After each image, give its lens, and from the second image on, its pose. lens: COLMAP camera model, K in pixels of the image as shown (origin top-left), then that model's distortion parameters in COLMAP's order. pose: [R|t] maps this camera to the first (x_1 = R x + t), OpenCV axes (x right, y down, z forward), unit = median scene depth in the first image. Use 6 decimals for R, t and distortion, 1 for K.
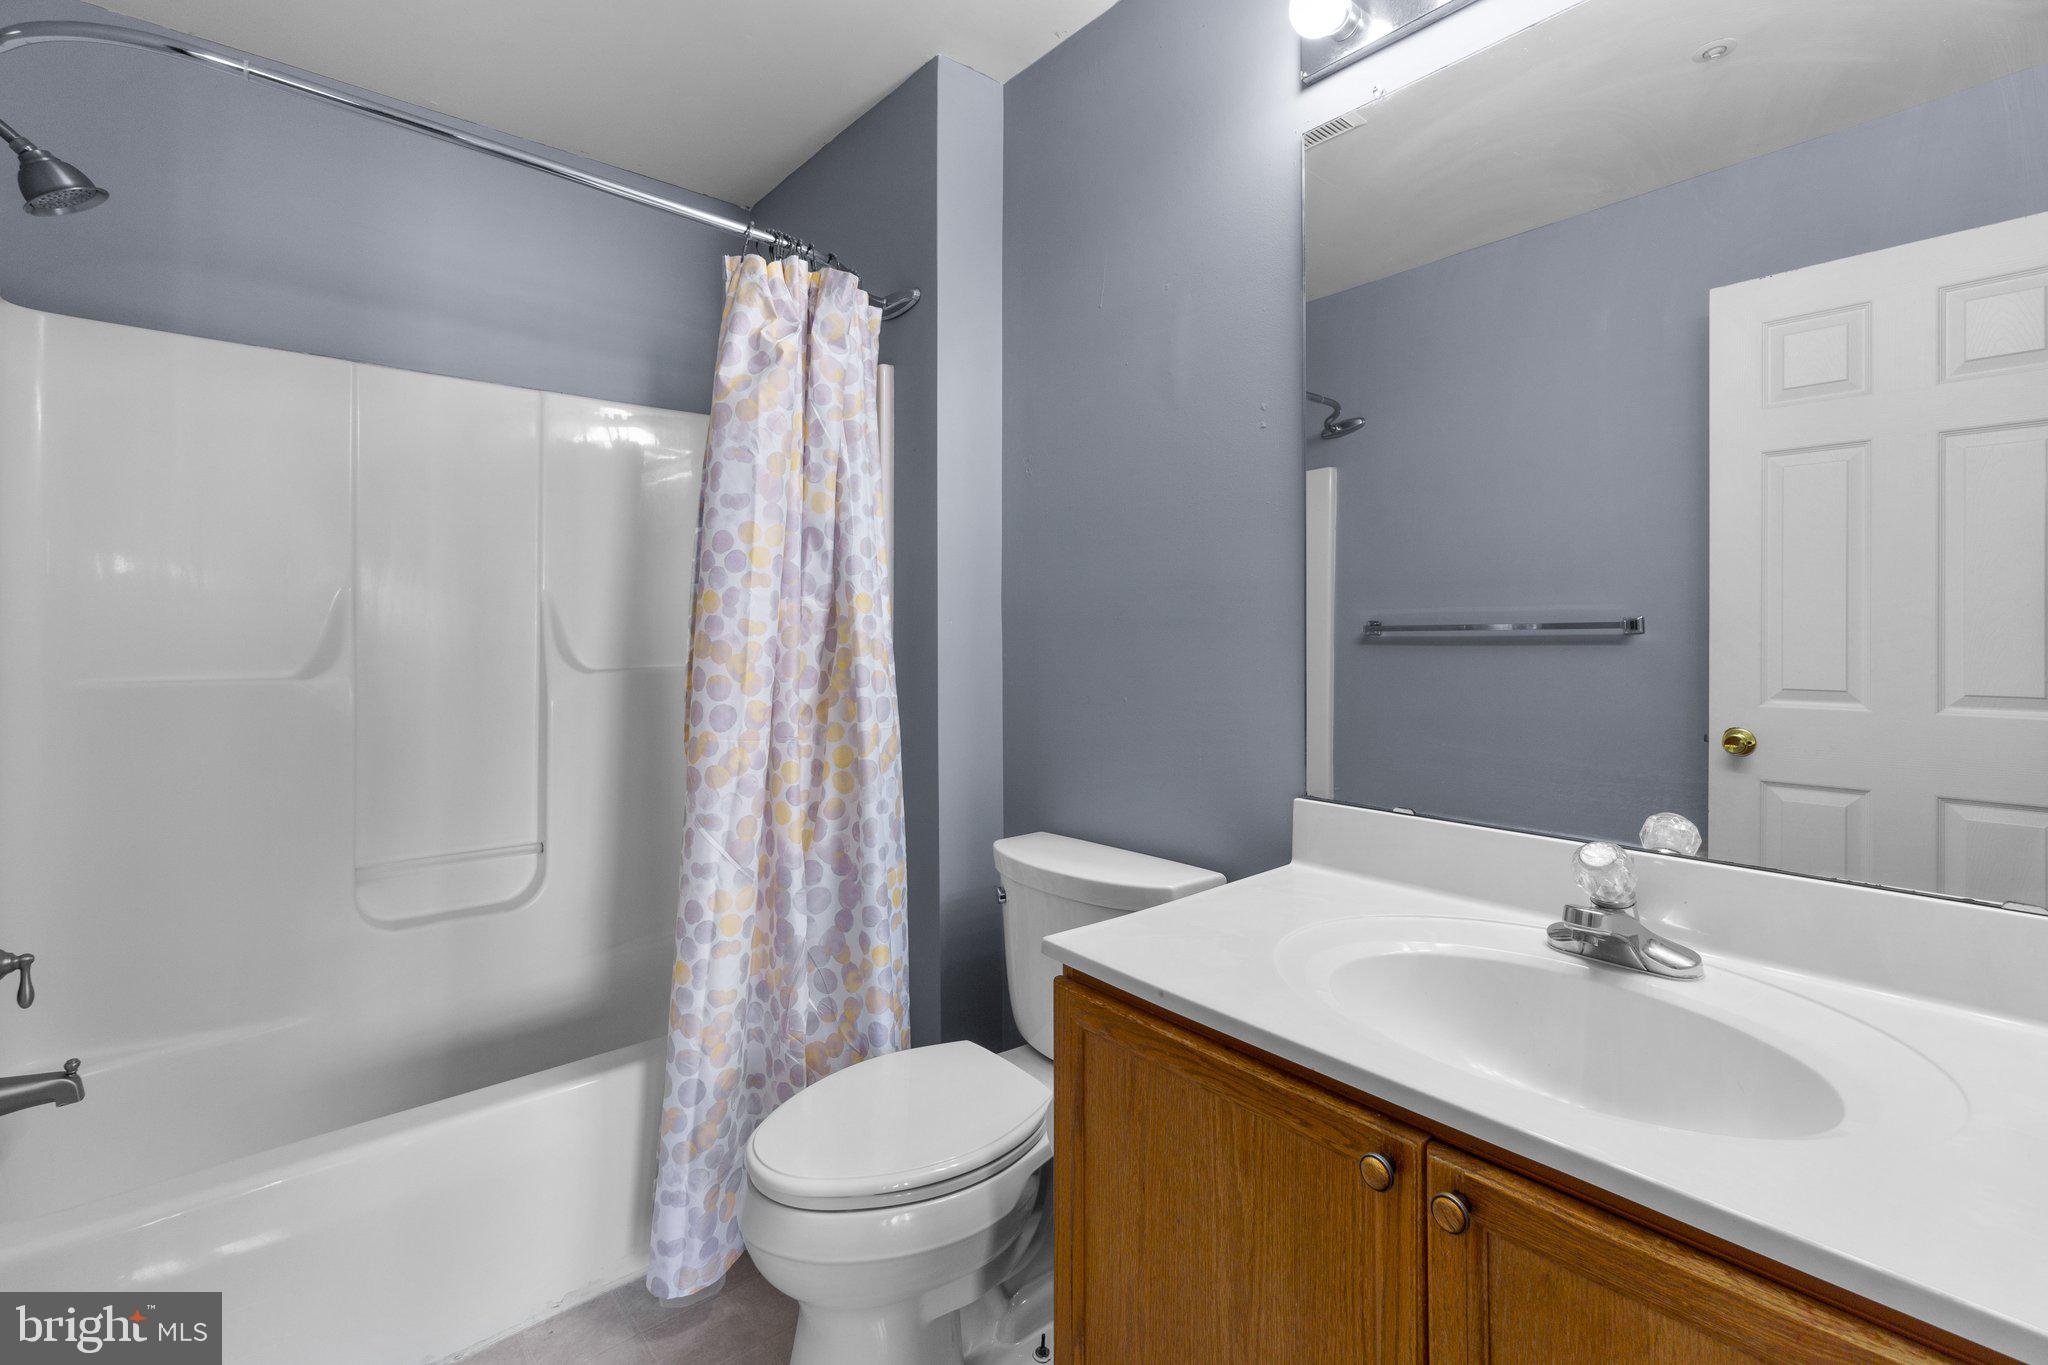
lens RADIAL K [[886.0, 0, 1021.1], [0, 886.0, 629.1], [0, 0, 1]] dist [-0.006275, 0.001762]
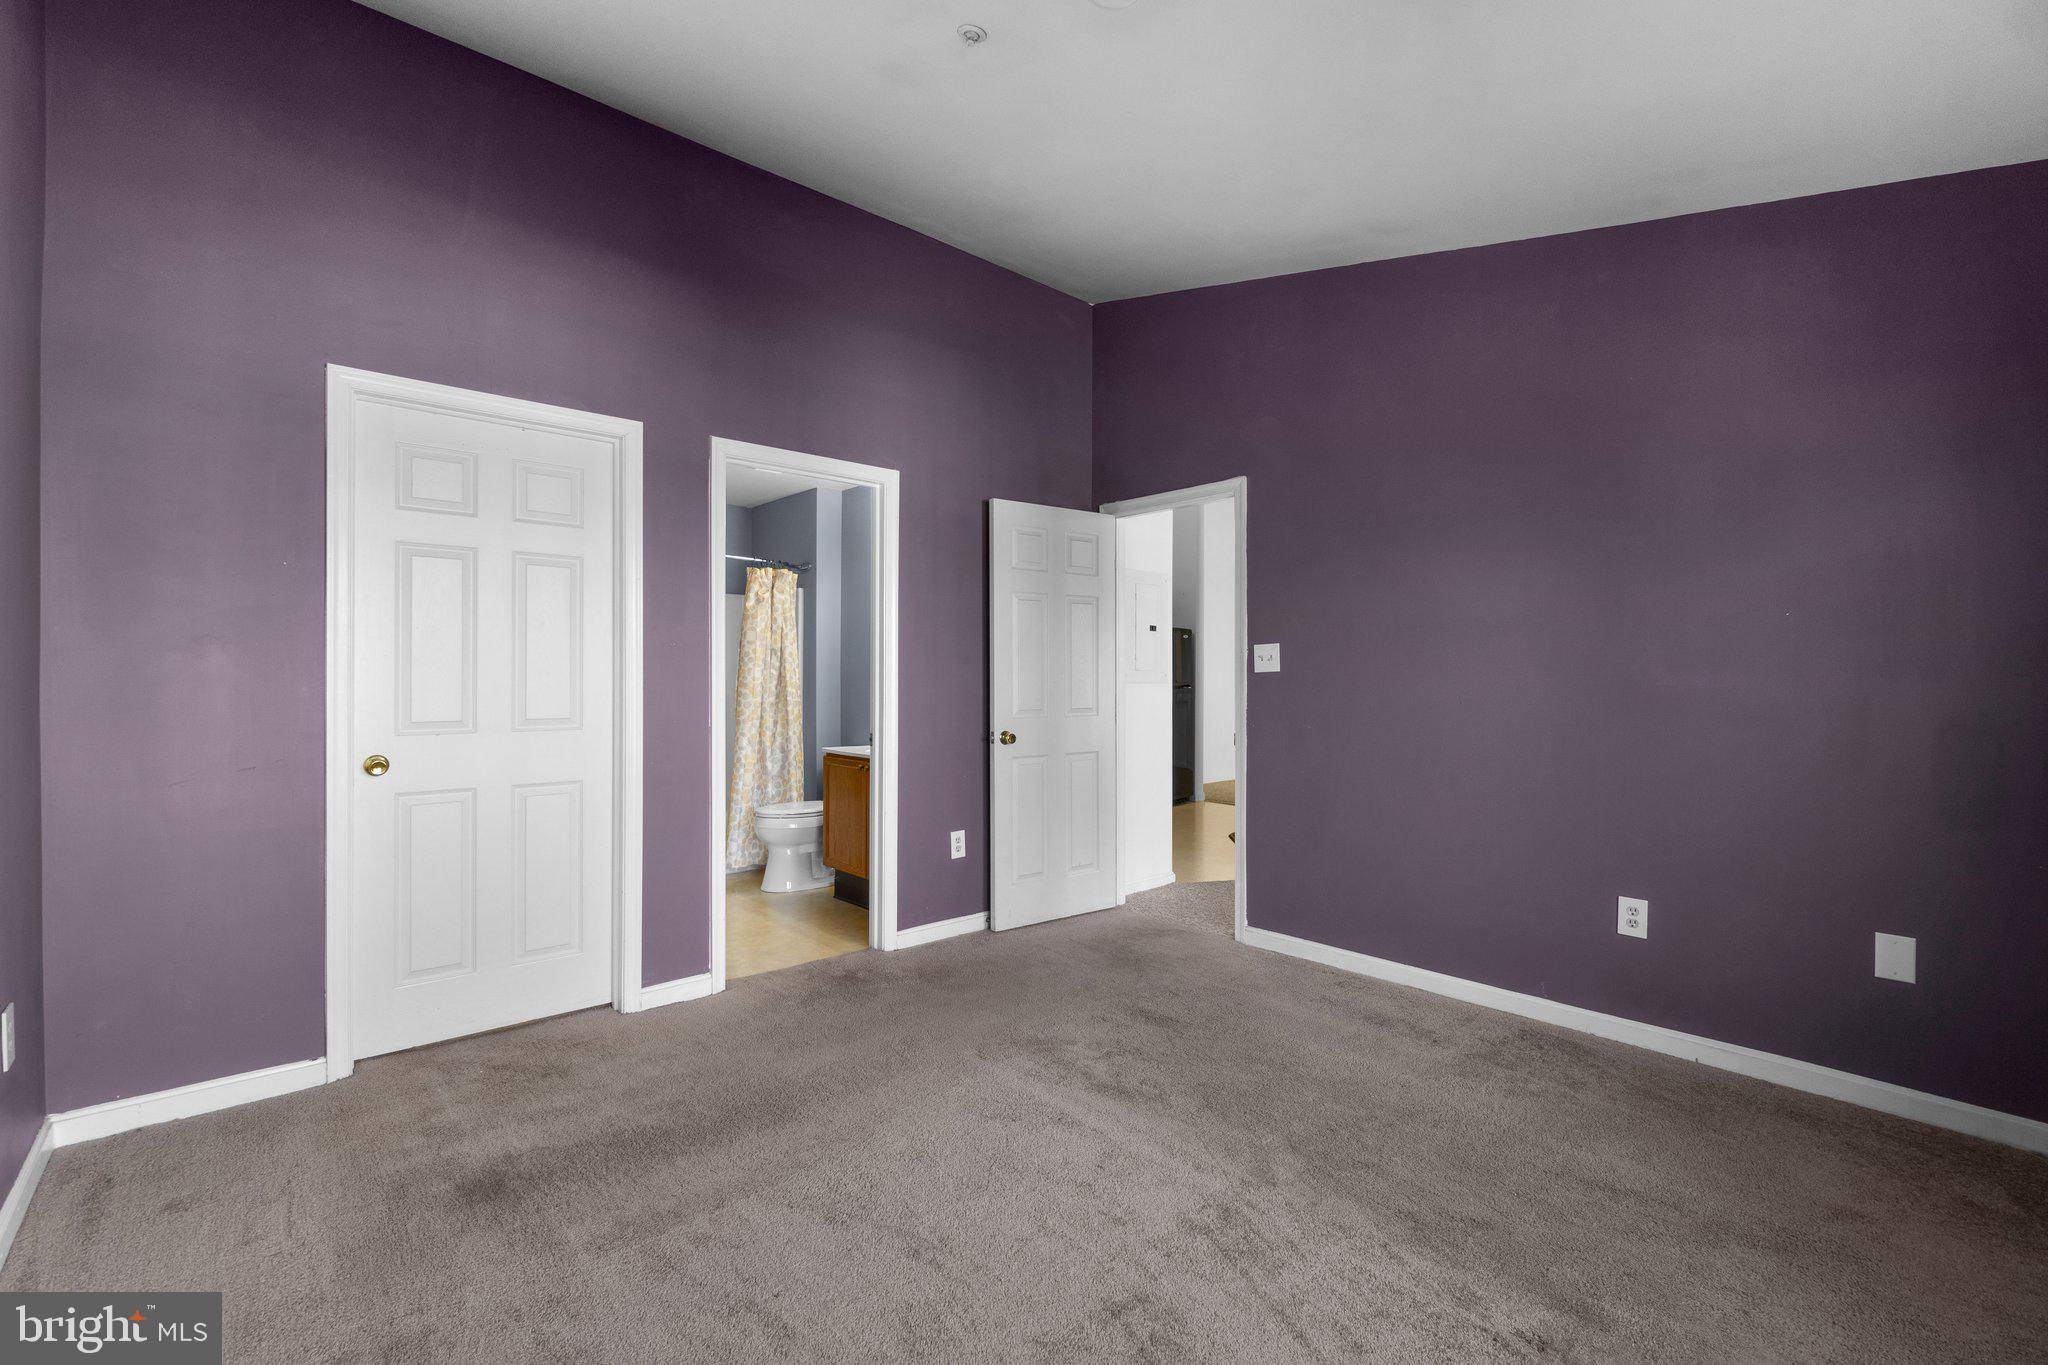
lens RADIAL K [[886.0, 0, 1033.9], [0, 886.0, 678.1], [0, 0, 1]] dist [-0.006275, 0.001762]
pose [[0.999430, 0.002429, 0.033680, 0.634438], [-0.002700, 0.999964, 0.008010, -0.034254], [-0.033659, -0.008096, 0.999401, -2.375891]]
